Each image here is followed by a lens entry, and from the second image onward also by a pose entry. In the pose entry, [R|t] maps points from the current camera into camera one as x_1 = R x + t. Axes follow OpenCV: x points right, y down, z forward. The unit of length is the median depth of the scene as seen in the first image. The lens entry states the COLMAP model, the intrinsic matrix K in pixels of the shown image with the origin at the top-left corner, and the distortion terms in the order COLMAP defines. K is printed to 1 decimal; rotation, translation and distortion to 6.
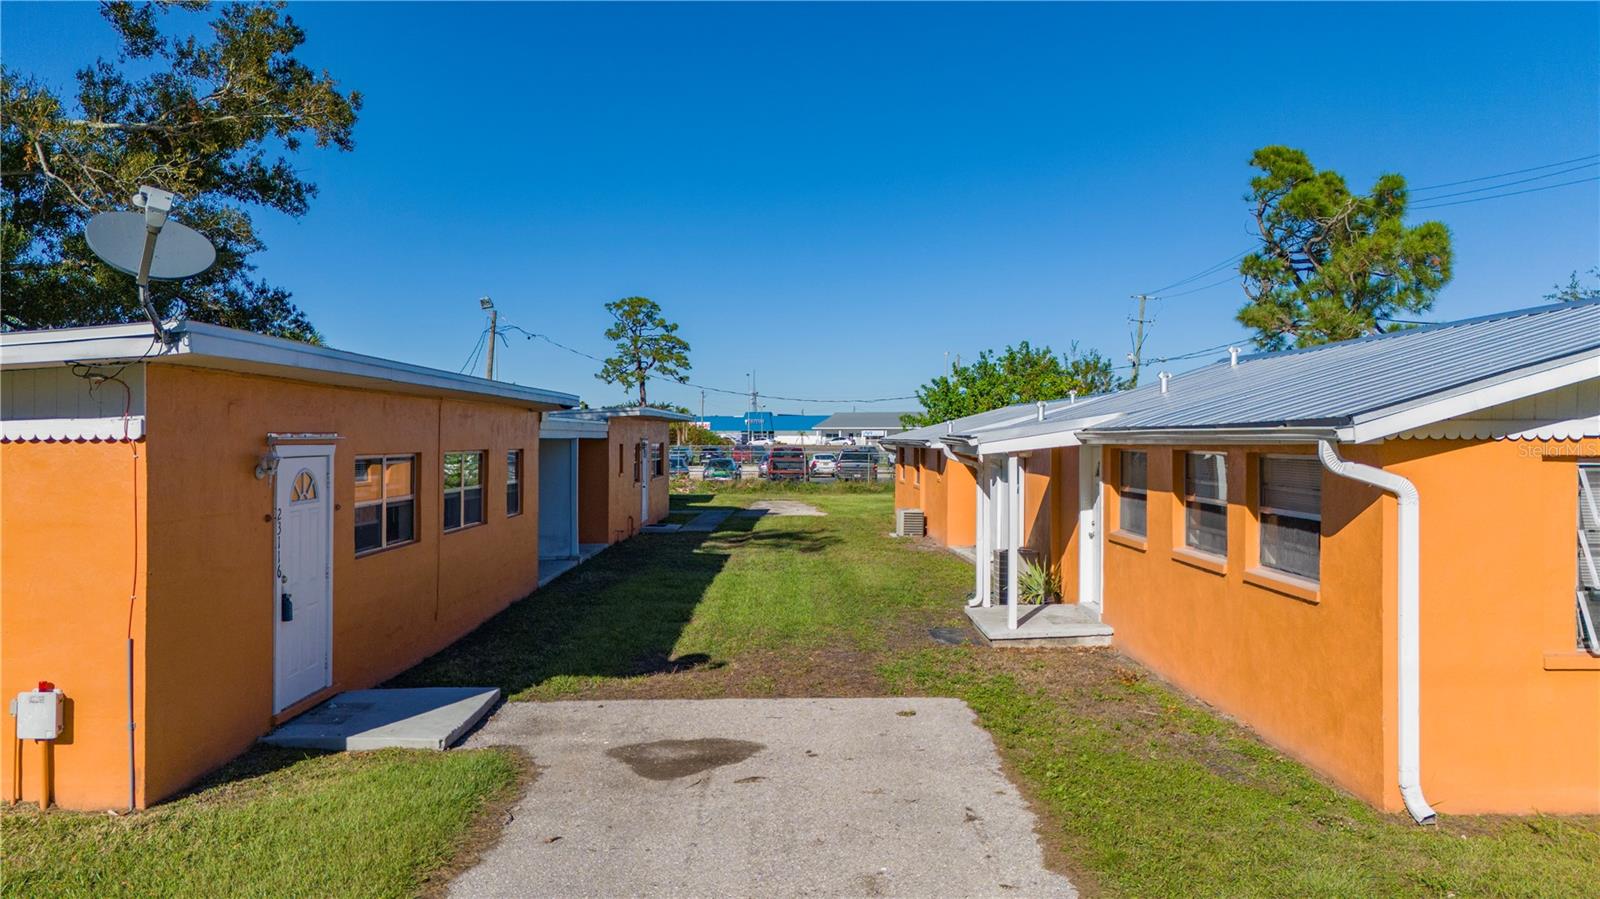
lens RADIAL K [[1171.3, 0, 796.6], [0, 1171.3, 442.5], [0, 0, 1]] dist [0.088468, -0.095274]
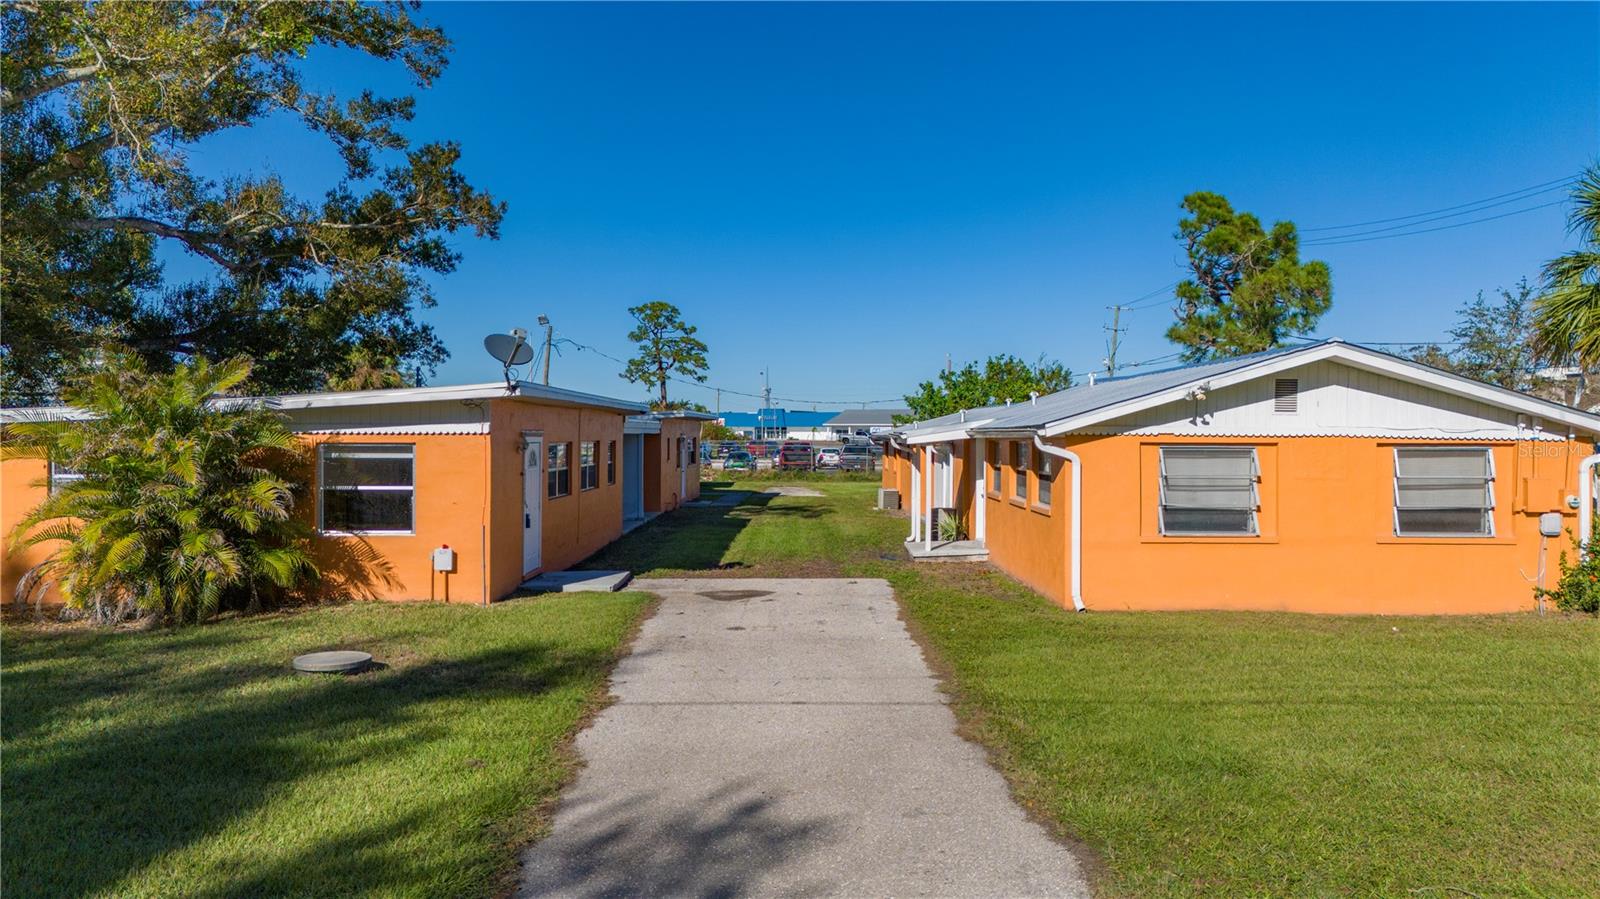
lens RADIAL K [[1171.3, 0, 796.6], [0, 1171.3, 442.5], [0, 0, 1]] dist [0.088468, -0.095274]
pose [[0.999937, 0.002449, -0.010943, 0.015529], [-0.002411, 0.999991, 0.003473, 0.002311], [0.010951, -0.003446, 0.999934, -0.517585]]
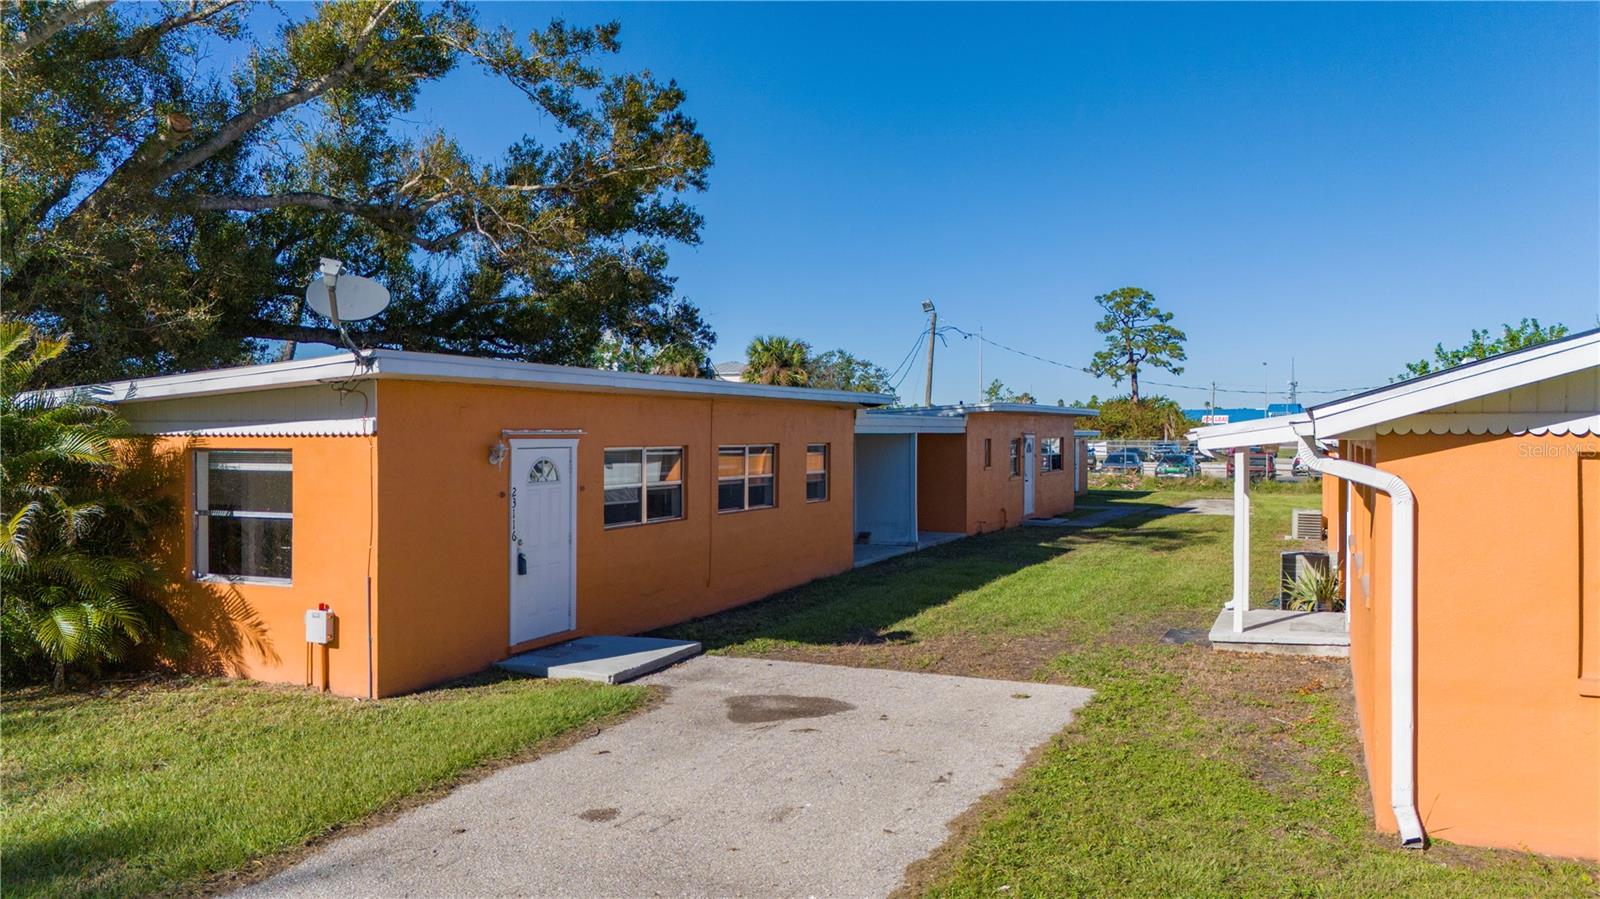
lens RADIAL K [[1171.3, 0, 796.6], [0, 1171.3, 442.5], [0, 0, 1]] dist [0.088468, -0.095274]
pose [[0.905862, 0.002784, -0.423564, 0.220807], [-0.000789, 0.999988, 0.004884, -0.000186], [0.423572, -0.004090, 0.905853, -0.020402]]
